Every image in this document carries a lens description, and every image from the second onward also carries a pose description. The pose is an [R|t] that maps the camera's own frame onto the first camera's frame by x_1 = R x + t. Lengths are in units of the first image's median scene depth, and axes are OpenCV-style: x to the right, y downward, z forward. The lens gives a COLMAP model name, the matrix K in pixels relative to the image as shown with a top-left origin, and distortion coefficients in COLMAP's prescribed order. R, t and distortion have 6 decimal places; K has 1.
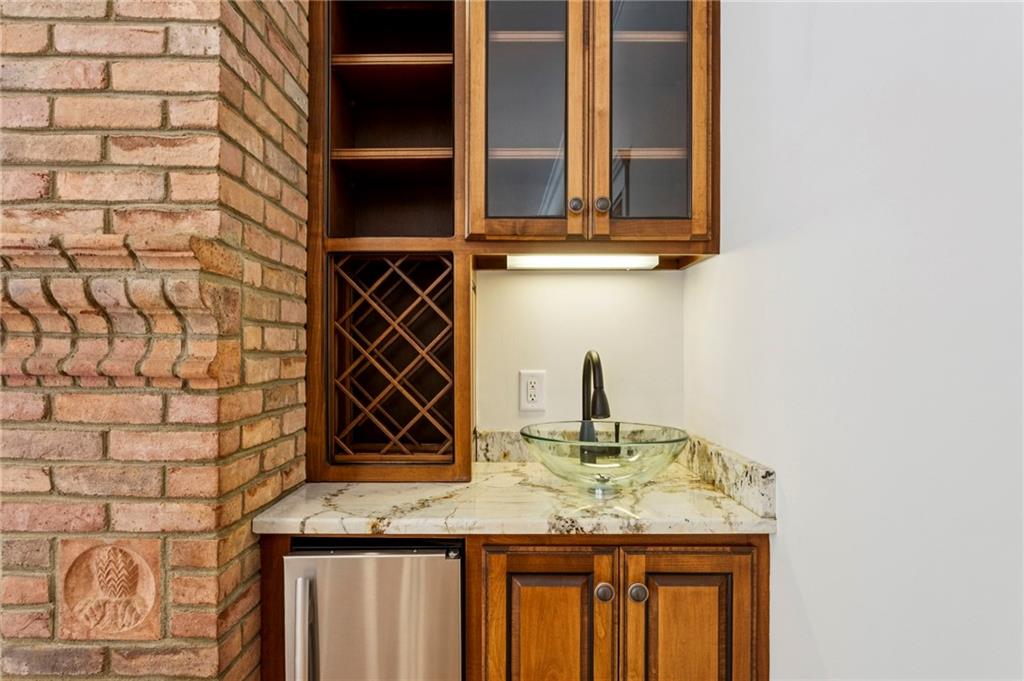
lens RADIAL K [[649.5, 0, 512.0], [0, 649.5, 340.5], [0, 0, 1]] dist [-0.000263, -0.000004]
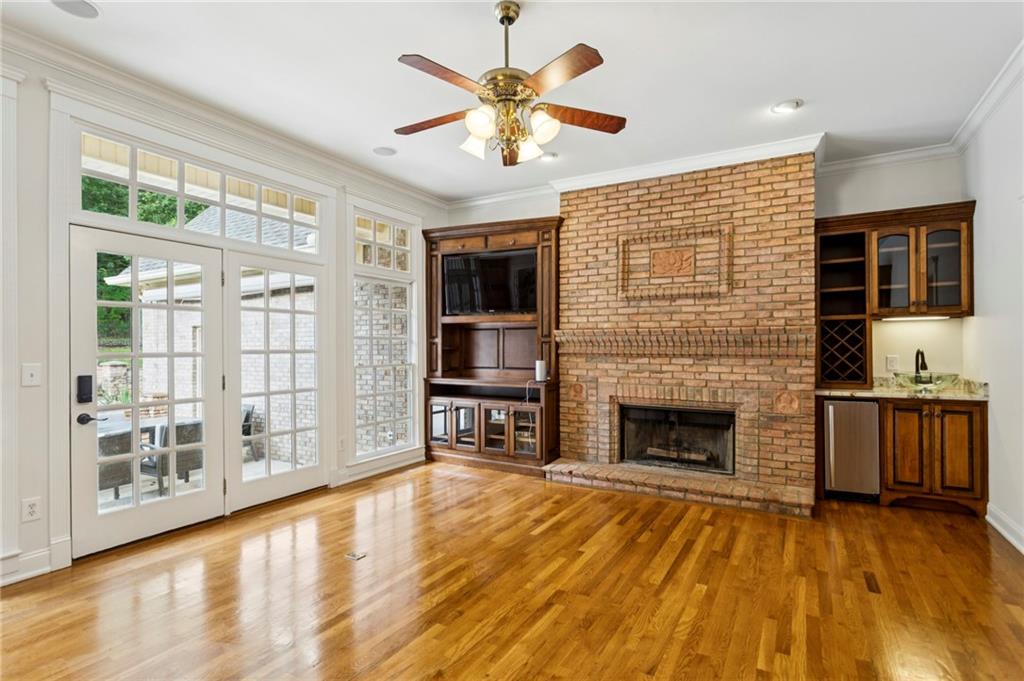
lens RADIAL K [[504.6, 0, 511.0], [0, 504.6, 346.7], [0, 0, 1]] dist [-0.001759, 0.000319]
pose [[0.859597, -0.011352, -0.510846, -0.413074], [0.017584, 0.999818, 0.007371, -0.058863], [0.510669, -0.015319, 0.859641, -2.618696]]
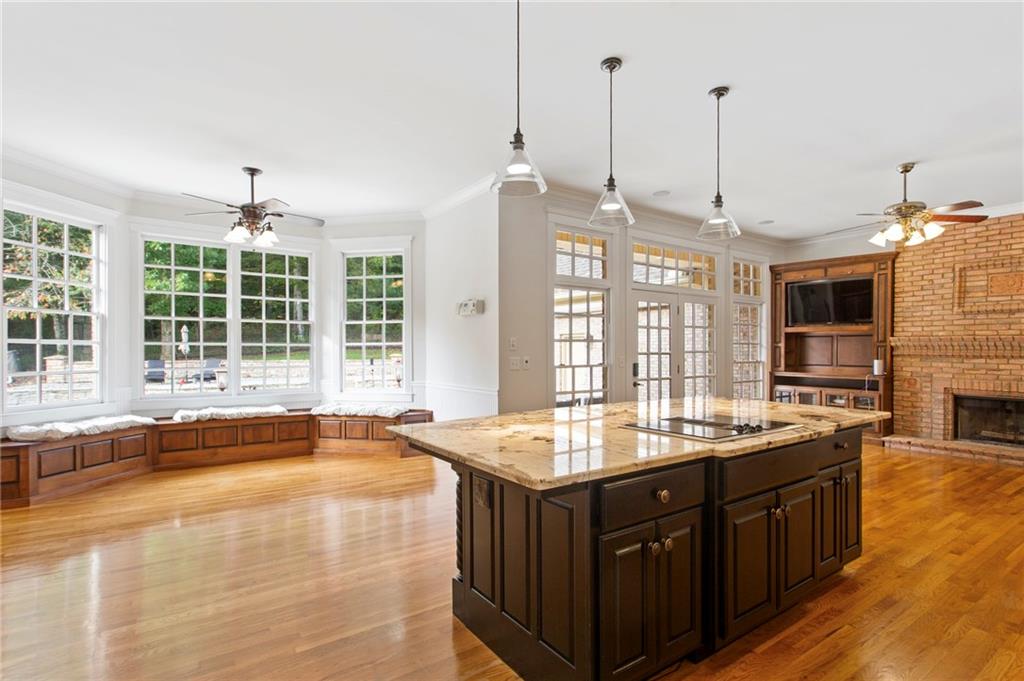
lens RADIAL K [[499.9, 0, 514.1], [0, 499.9, 351.8], [0, 0, 1]] dist [0.003887, 0.001013]
pose [[0.565606, -0.003388, -0.824669, -0.071454], [0.014156, 0.999884, 0.005601, -0.084444], [0.824554, -0.014842, 0.565588, -5.087415]]
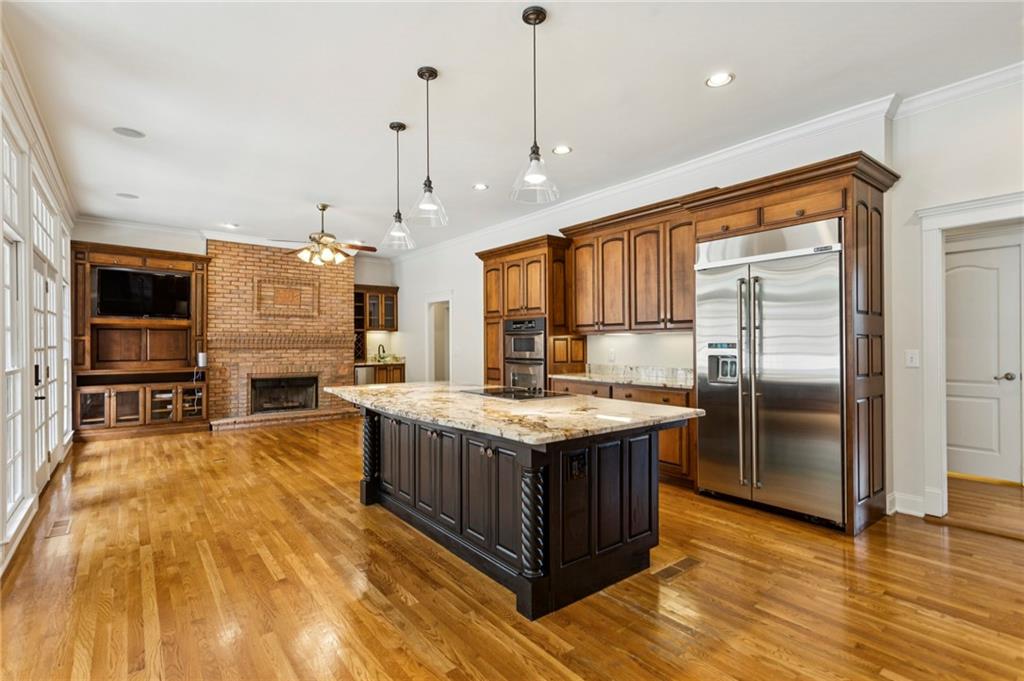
lens RADIAL K [[485.3, 0, 512.0], [0, 485.3, 340.5], [0, 0, 1]] dist [0.002180, 0.000450]
pose [[0.791415, -0.008291, 0.611223, -2.667085], [0.002902, 0.999948, 0.009805, -0.099718], [-0.611272, -0.005986, 0.791398, -5.498182]]
